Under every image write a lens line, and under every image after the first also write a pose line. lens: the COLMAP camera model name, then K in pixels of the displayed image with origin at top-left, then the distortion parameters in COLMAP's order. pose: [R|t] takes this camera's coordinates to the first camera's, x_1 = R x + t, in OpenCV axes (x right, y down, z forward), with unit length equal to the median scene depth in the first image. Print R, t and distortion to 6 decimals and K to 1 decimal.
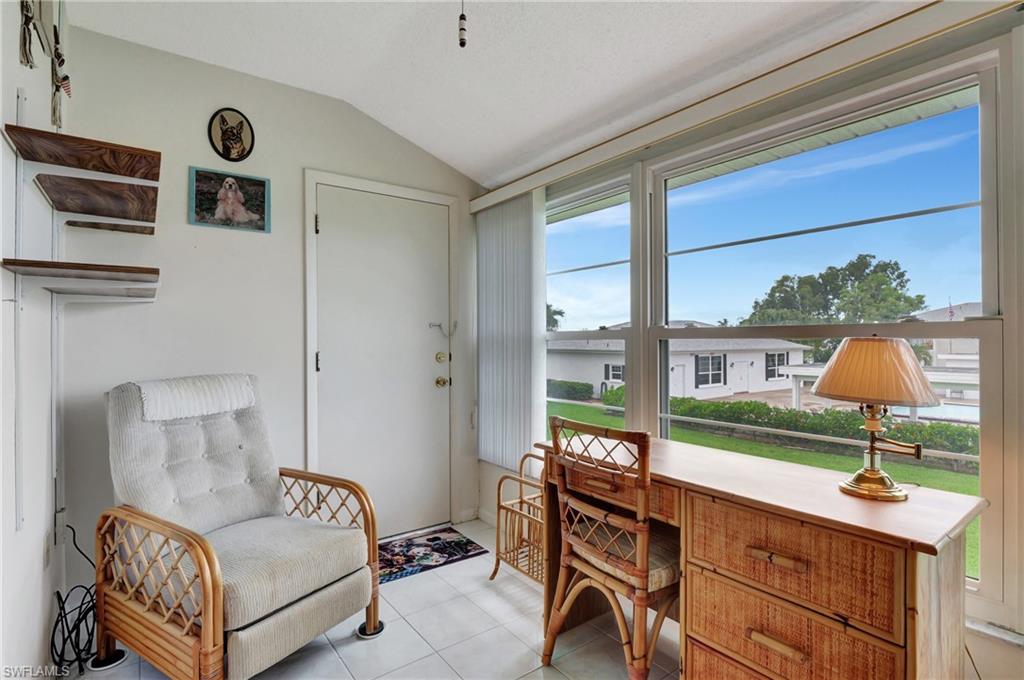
lens RADIAL K [[499.0, 0, 504.8], [0, 499.0, 337.4], [0, 0, 1]] dist [-0.014166, -0.001363]
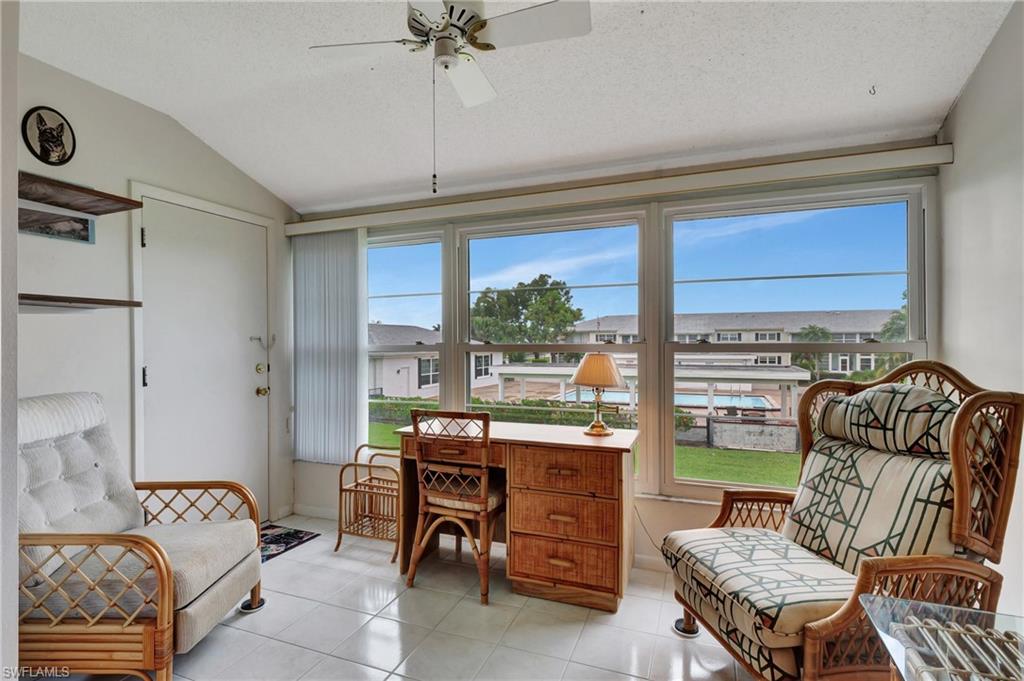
lens RADIAL K [[498.3, 0, 510.7], [0, 498.3, 342.2], [0, 0, 1]] dist [-0.006275, -0.001742]
pose [[0.844274, -0.000409, 0.535911, -0.377621], [-0.001299, 0.999995, 0.002809, -0.030809], [-0.535910, -0.003068, 0.844270, -0.295093]]
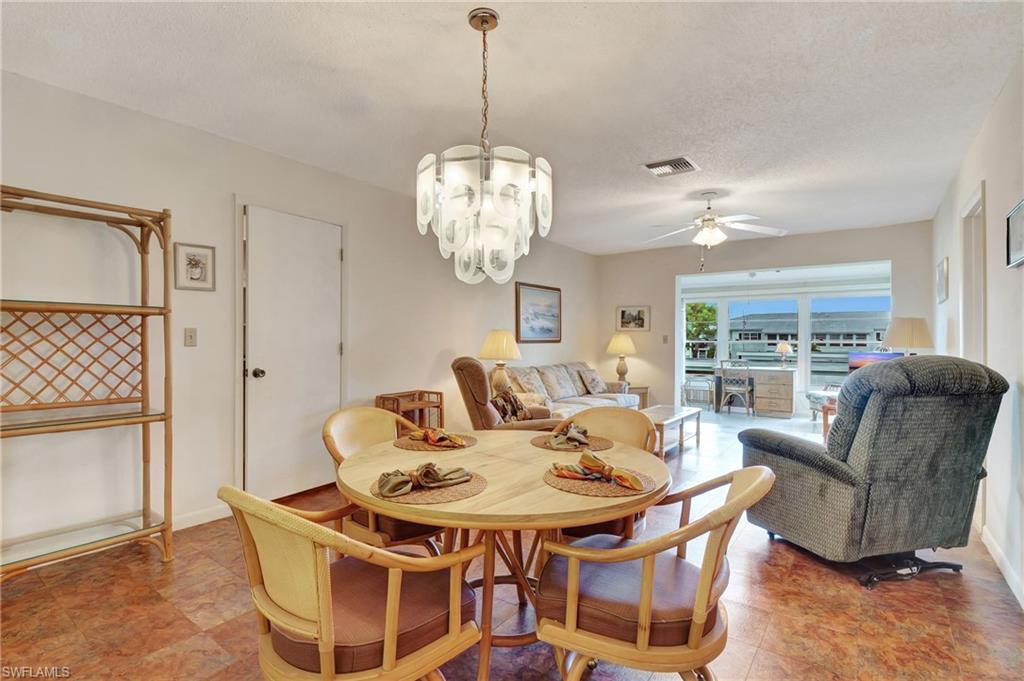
lens RADIAL K [[506.8, 0, 509.4], [0, 506.8, 334.4], [0, 0, 1]] dist [-0.003553, -0.001819]
pose [[0.949041, 0.008153, 0.315046, -2.862152], [-0.006136, 0.999954, -0.007393, -0.028142], [-0.315091, 0.005083, 0.949048, -2.490207]]
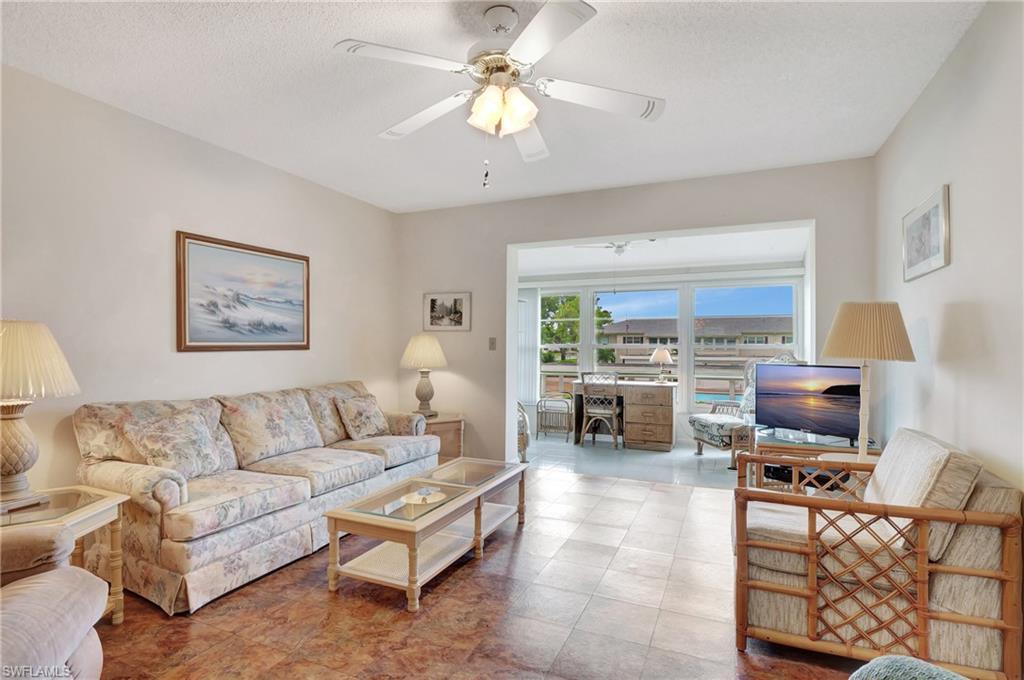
lens RADIAL K [[514.5, 0, 512.9], [0, 514.5, 344.3], [0, 0, 1]] dist [0.003469, -0.000208]
pose [[0.861869, 0.002466, 0.507126, -1.812339], [-0.004737, 0.999984, 0.003187, -0.031223], [-0.507110, -0.005149, 0.861866, -1.523858]]
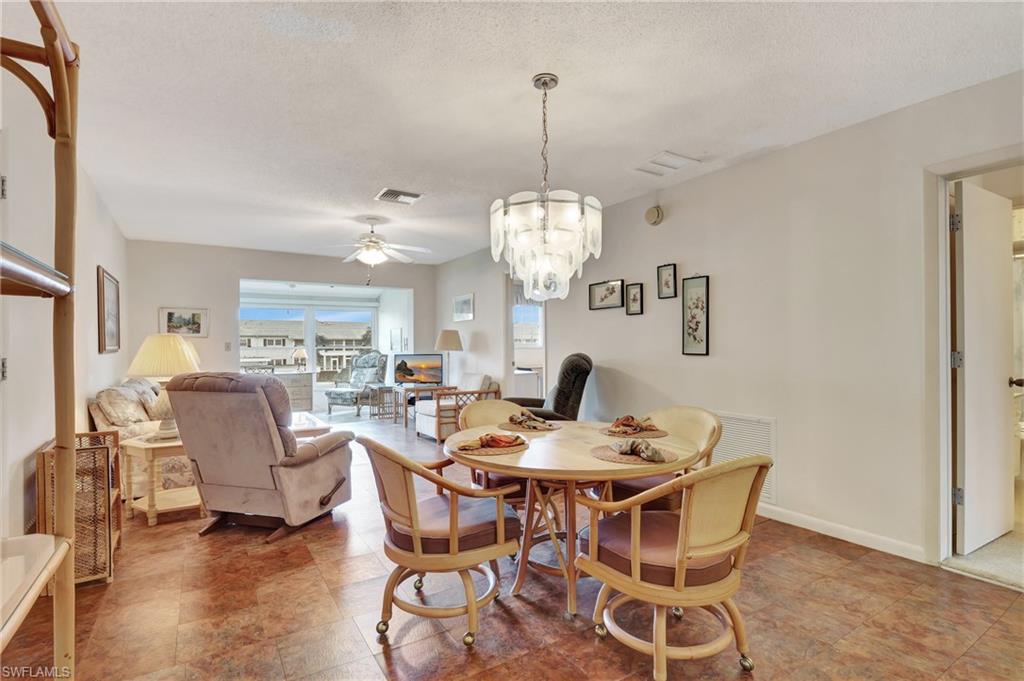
lens RADIAL K [[490.6, 0, 512.6], [0, 490.6, 344.6], [0, 0, 1]] dist [-0.019122, -0.001004]
pose [[0.059250, 0.002824, 0.998239, -3.754362], [0.000939, 0.999995, -0.002885, -0.027922], [-0.998243, 0.001108, 0.059247, -1.502824]]
